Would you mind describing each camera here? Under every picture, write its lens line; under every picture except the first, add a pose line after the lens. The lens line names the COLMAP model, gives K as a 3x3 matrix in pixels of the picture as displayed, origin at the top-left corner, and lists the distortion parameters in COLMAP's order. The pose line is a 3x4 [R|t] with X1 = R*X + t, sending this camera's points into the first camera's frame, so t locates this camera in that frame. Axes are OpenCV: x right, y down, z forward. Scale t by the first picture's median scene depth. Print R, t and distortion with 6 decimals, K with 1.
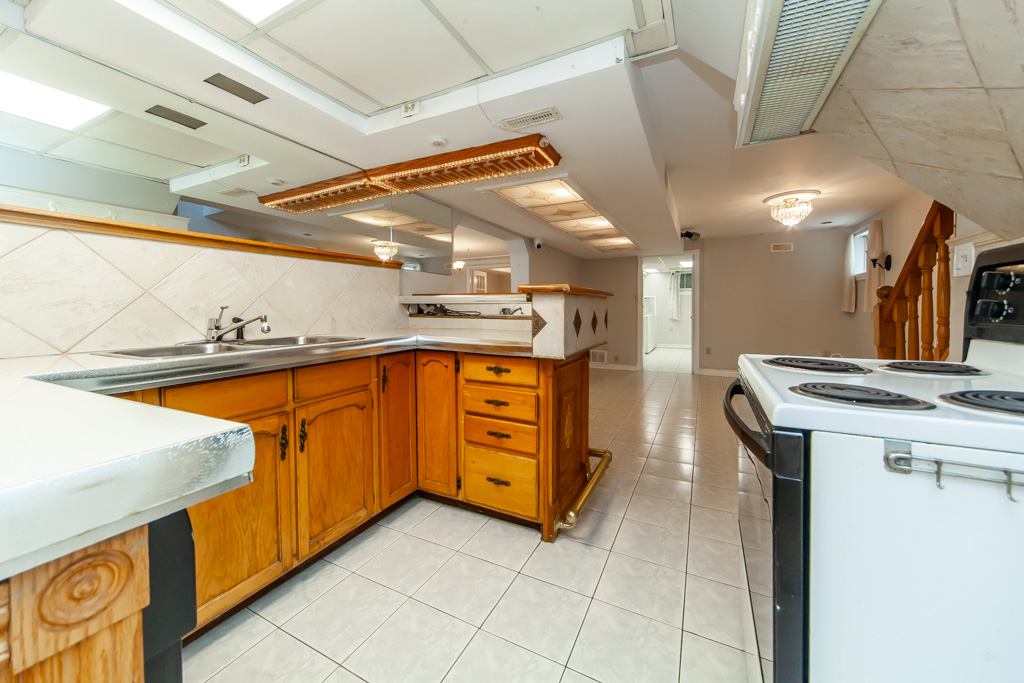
lens RADIAL K [[366.9, 0, 519.9], [0, 366.9, 314.3], [0, 0, 1]] dist [0.002408, 0.000077]
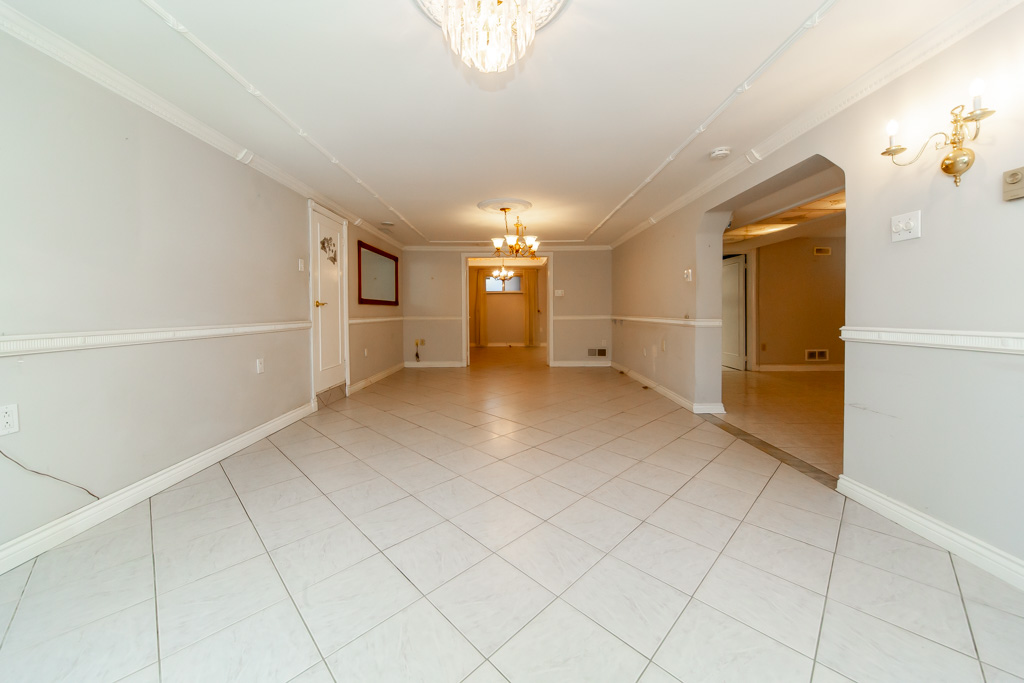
lens RADIAL K [[366.9, 0, 527.7], [0, 366.9, 313.8], [0, 0, 1]] dist [0.002408, 0.000077]
pose [[0.897175, -0.006625, 0.441625, -0.591291], [0.009977, 0.999936, -0.005269, 0.004893], [-0.441562, 0.009133, 0.897184, 0.397889]]
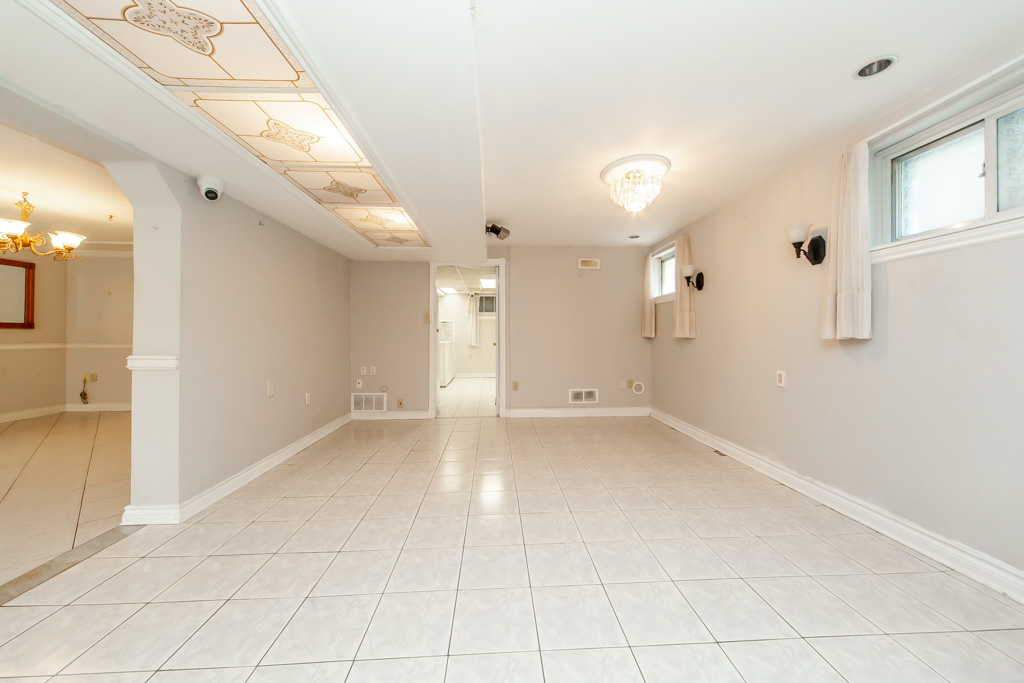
lens RADIAL K [[366.9, 0, 512.9], [0, 366.9, 336.0], [0, 0, 1]] dist [0.002408, 0.000077]
pose [[0.872180, 0.002757, 0.489178, 0.127206], [0.003755, 0.999917, -0.012330, 0.000640], [-0.489171, 0.012590, 0.872097, 0.330063]]
